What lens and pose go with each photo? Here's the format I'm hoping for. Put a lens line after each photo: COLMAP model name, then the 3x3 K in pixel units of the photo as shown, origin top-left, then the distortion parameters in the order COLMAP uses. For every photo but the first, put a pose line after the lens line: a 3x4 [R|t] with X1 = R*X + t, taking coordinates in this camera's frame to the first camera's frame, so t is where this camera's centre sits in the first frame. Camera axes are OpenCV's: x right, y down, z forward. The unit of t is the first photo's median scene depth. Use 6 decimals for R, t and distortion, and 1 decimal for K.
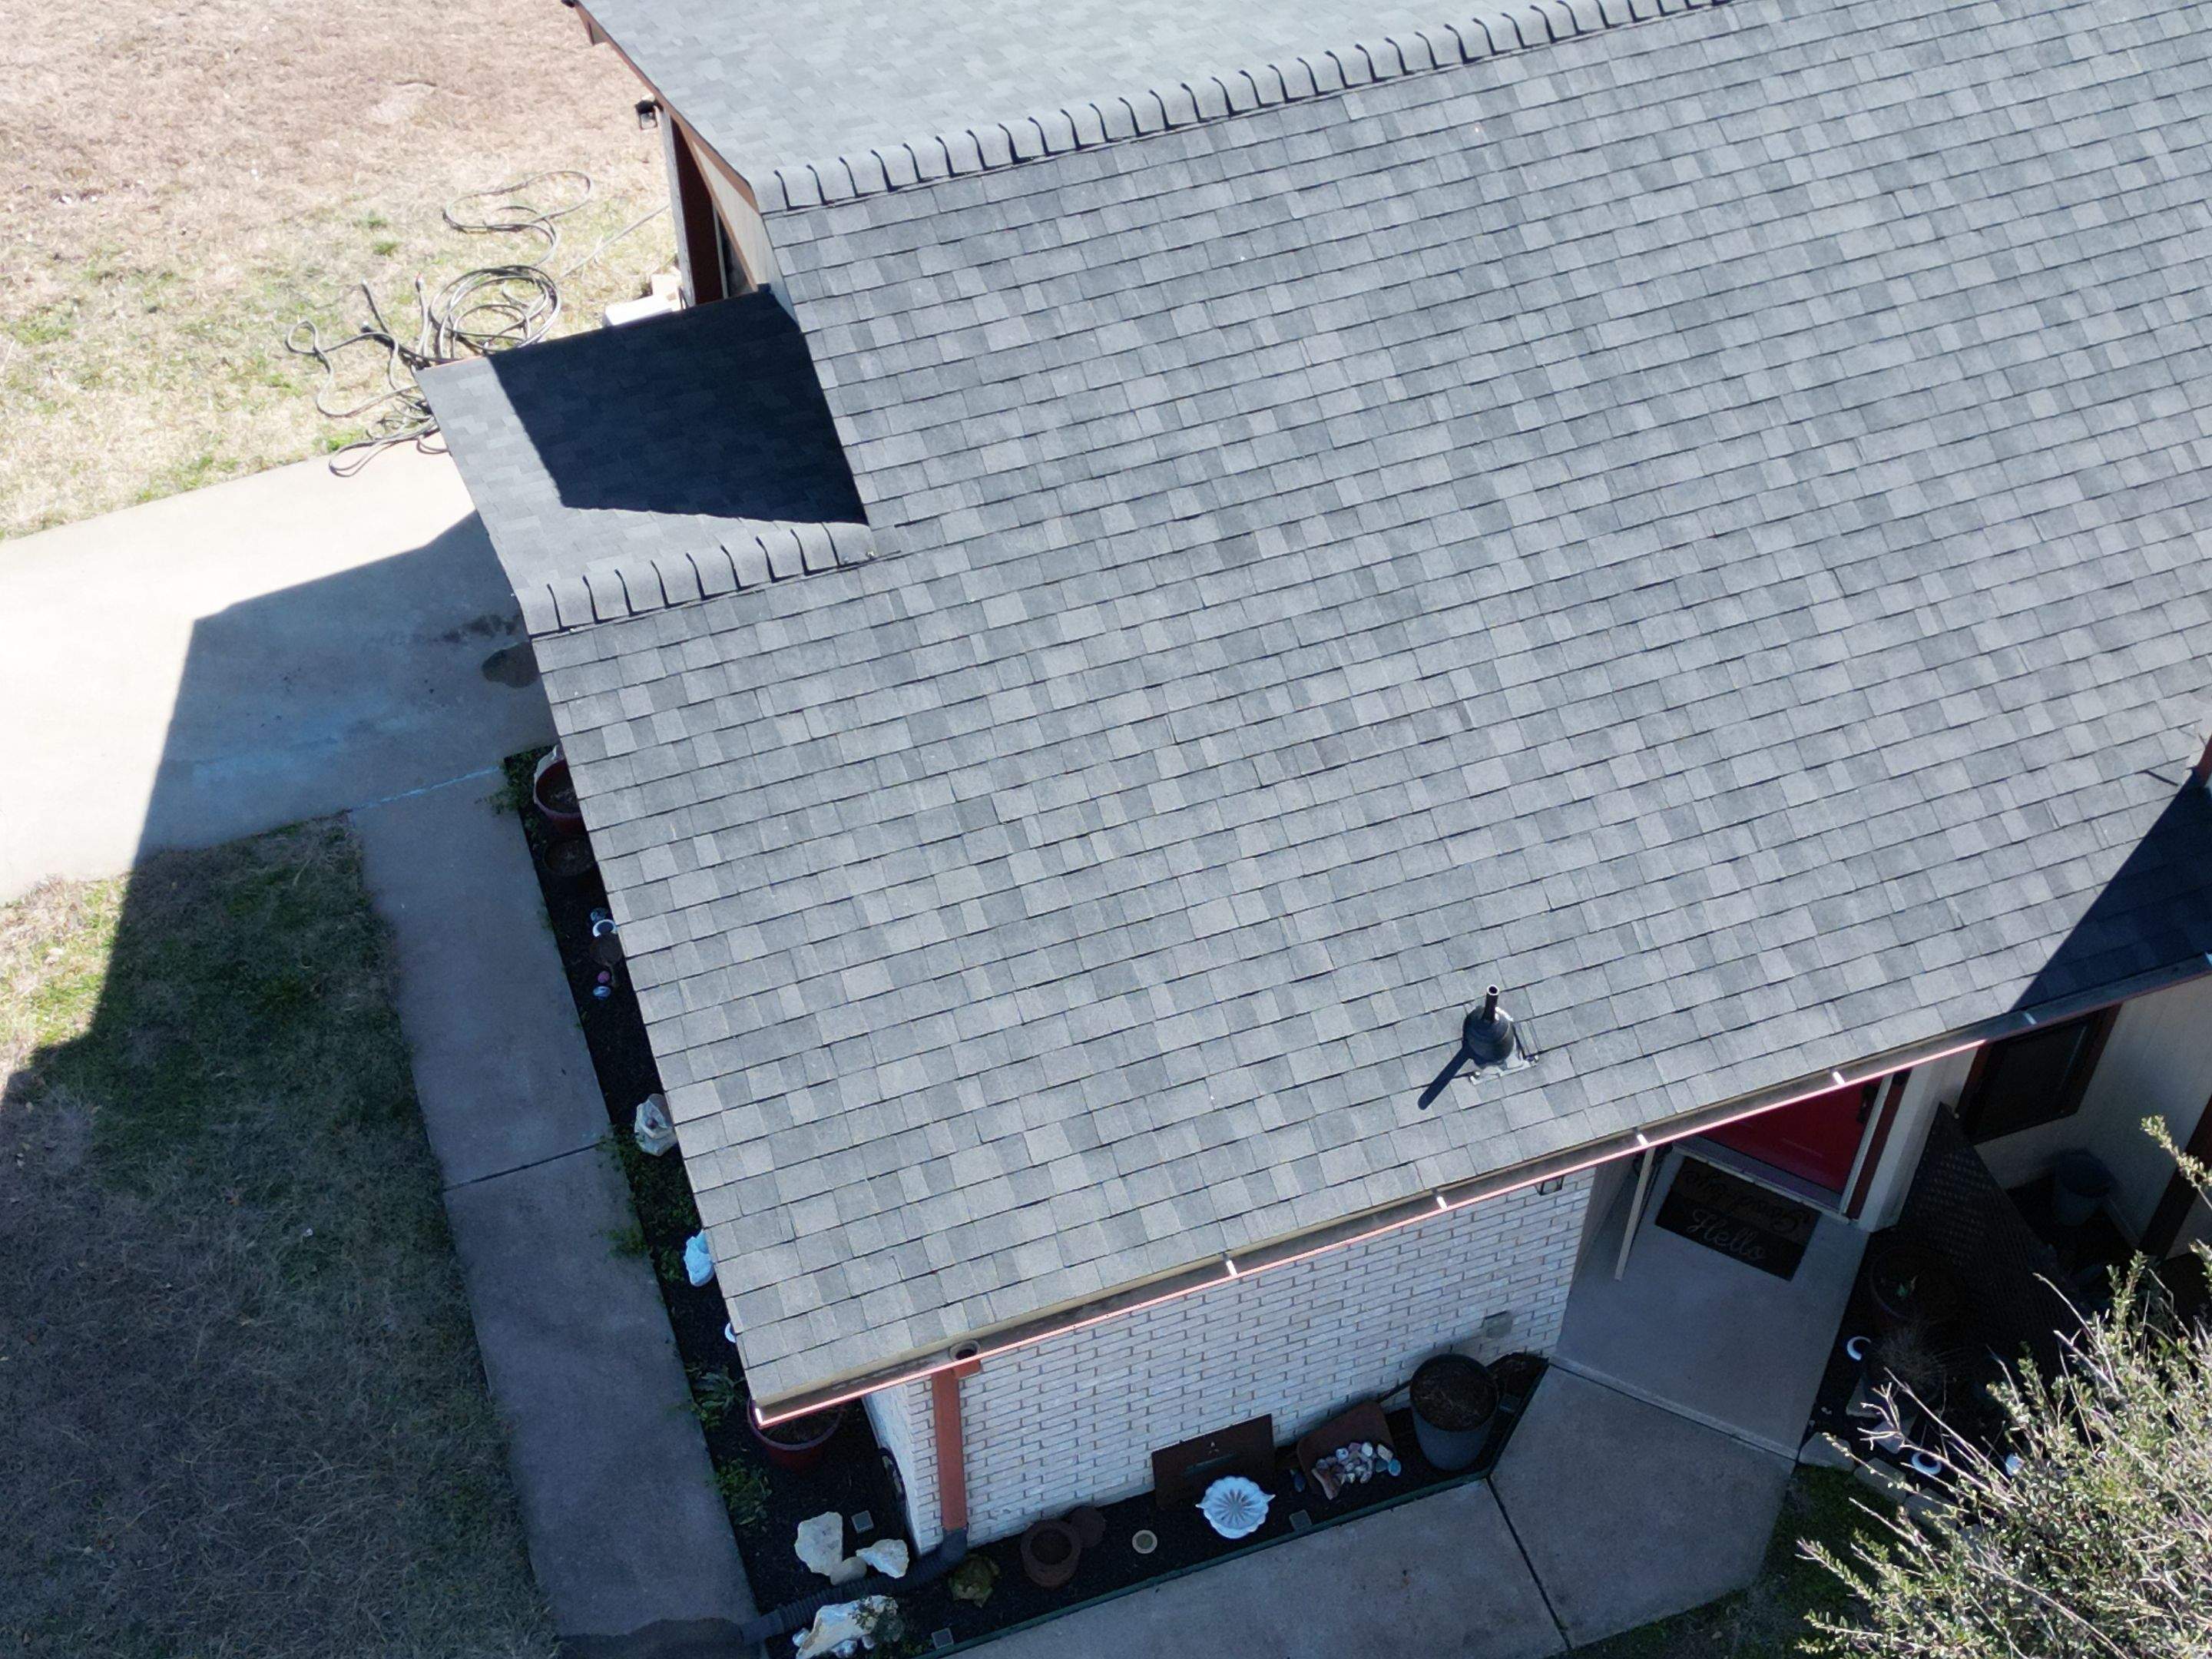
lens RADIAL K [[3074.2, 0, 1085.3], [0, 3074.2, 837.3], [0, 0, 1]] dist [0.099489, 0.000000]
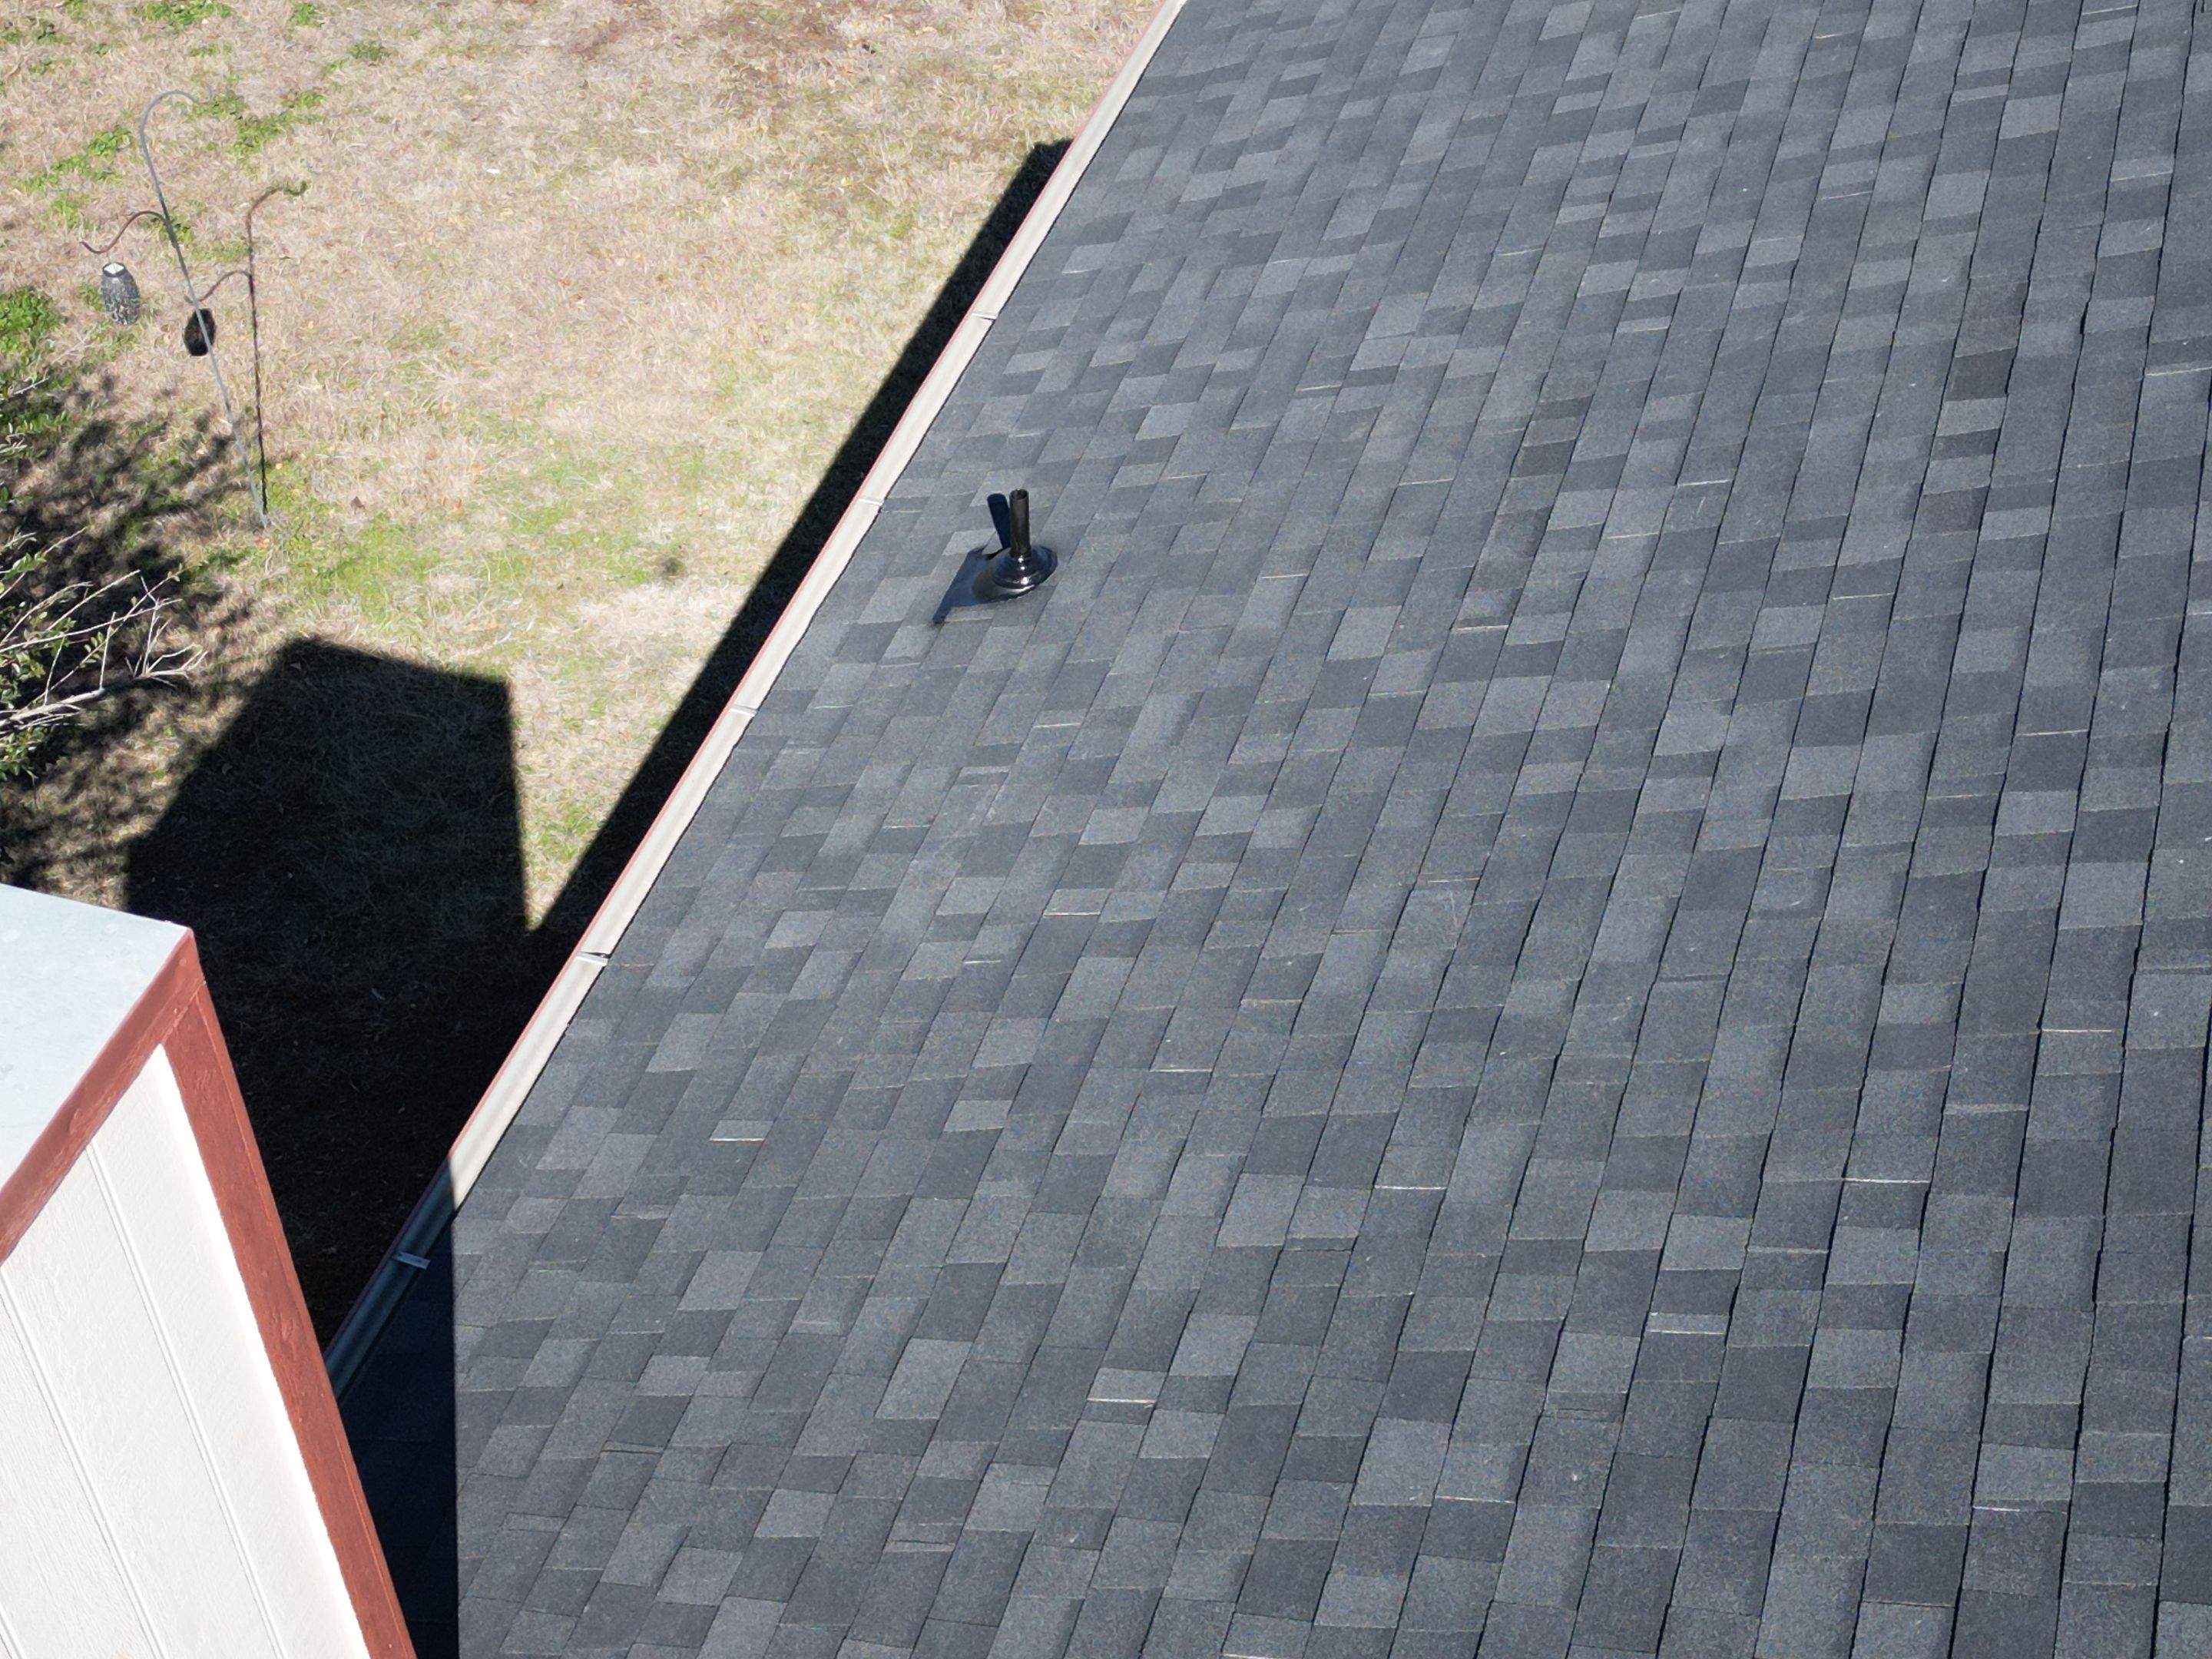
lens RADIAL K [[3074.2, 0, 1100.6], [0, 3074.2, 839.5], [0, 0, 1]] dist [0.099489, 0.000000]
pose [[-0.615737, 0.553464, -0.560844, 0.450699], [-0.596423, 0.137774, 0.790758, -0.386301], [0.514926, 0.821399, 0.245266, 0.830892]]
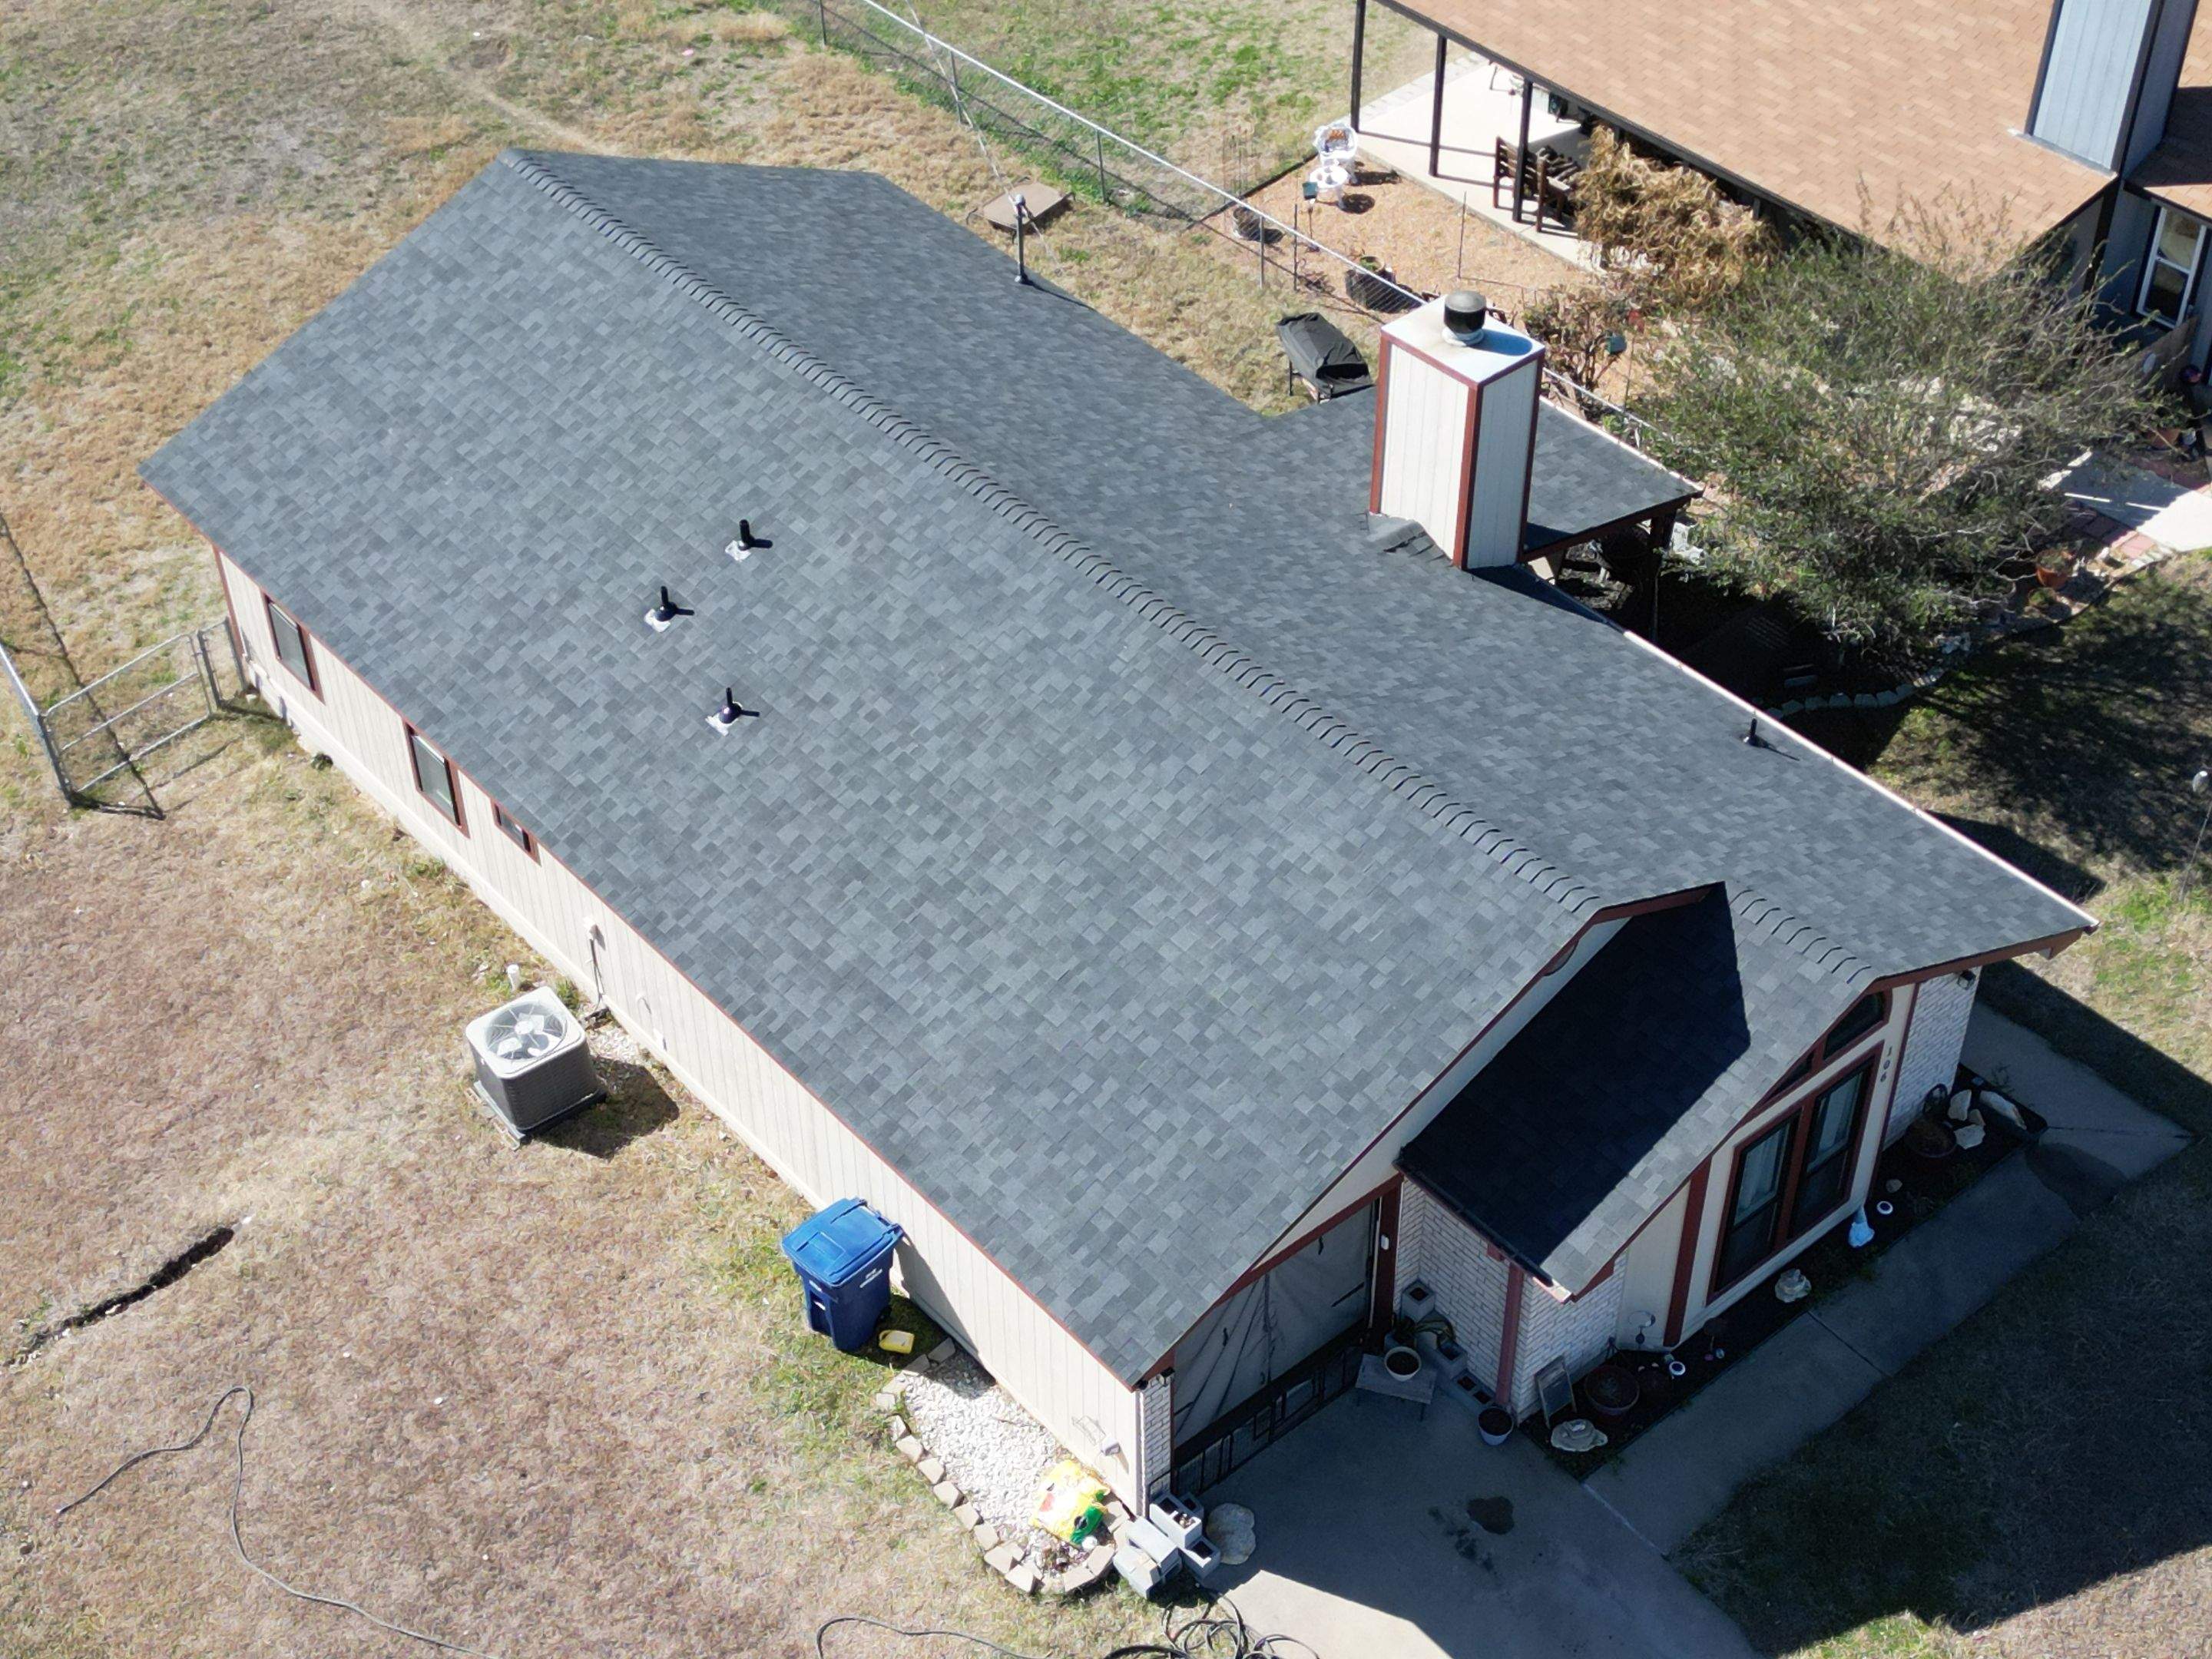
lens RADIAL K [[3074.2, 0, 1093.5], [0, 3074.2, 835.6], [0, 0, 1]] dist [0.099489, 0.000000]
pose [[-0.346833, -0.615904, 0.707367, -1.185452], [0.719153, 0.309517, 0.622108, -1.475692], [-0.602101, 0.724473, 0.335579, 0.549138]]
